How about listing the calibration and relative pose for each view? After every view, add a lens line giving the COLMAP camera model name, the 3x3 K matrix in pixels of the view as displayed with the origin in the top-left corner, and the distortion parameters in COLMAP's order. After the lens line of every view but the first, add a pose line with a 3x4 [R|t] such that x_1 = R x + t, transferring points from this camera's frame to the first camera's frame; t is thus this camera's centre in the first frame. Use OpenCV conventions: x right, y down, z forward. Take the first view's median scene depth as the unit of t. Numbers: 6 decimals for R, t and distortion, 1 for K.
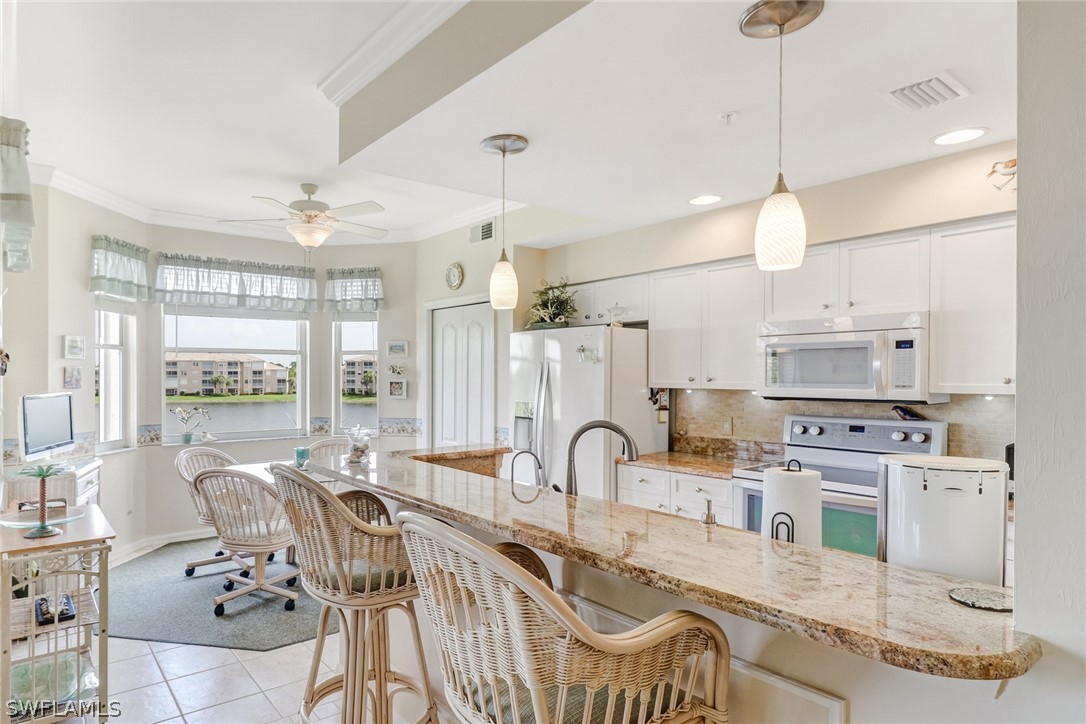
lens RADIAL K [[620.3, 0, 439.7], [0, 620.3, 377.8], [0, 0, 1]] dist [0.000248, -0.009732]
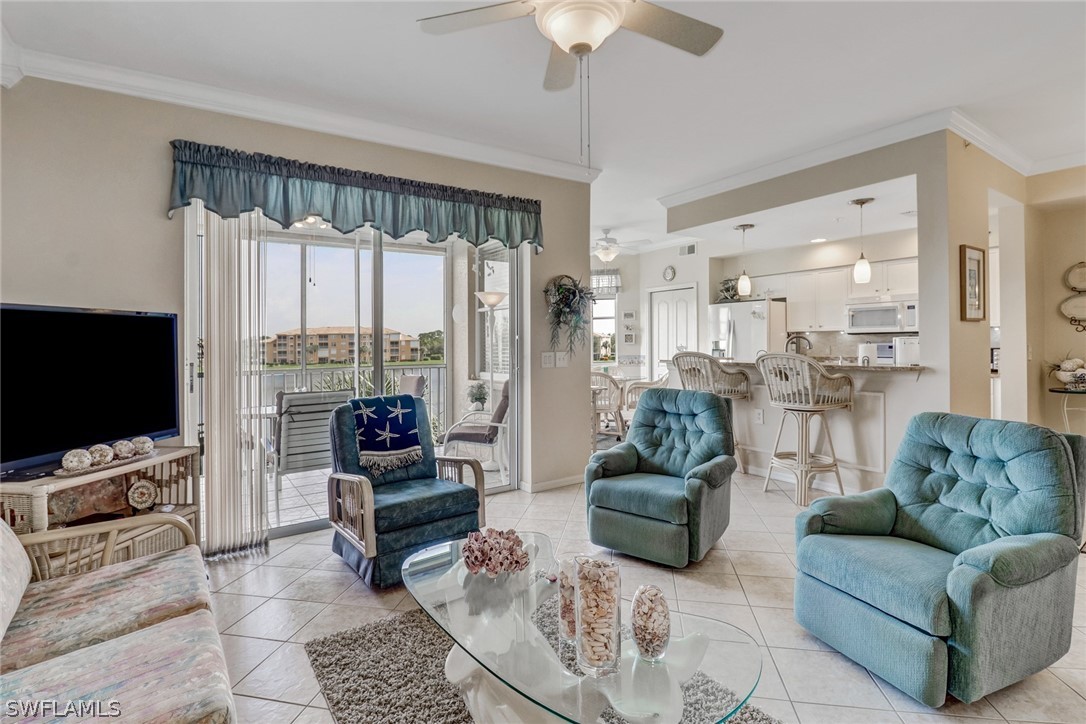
lens RADIAL K [[532.6, 0, 524.8], [0, 532.6, 353.4], [0, 0, 1]] dist [-0.029786, 0.000102]
pose [[0.999471, -0.012553, -0.030006, -0.347773], [0.012951, 0.999830, 0.013100, 0.040271], [0.029837, -0.013482, 0.999464, -0.548055]]
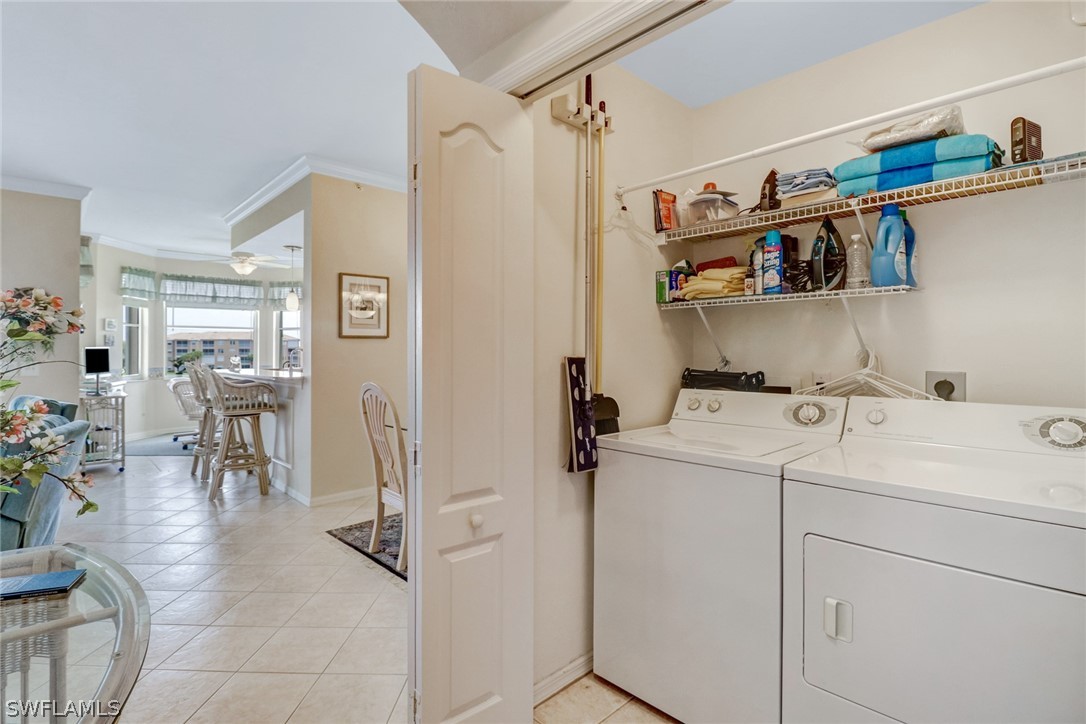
lens RADIAL K [[533.8, 0, 542.4], [0, 533.8, 339.9], [0, 0, 1]] dist [0.018897, -0.023881]
pose [[0.989375, -0.003356, 0.145345, 0.403943], [0.007133, 0.999650, -0.025479, 0.040266], [-0.145208, 0.026245, 0.989053, -0.682289]]
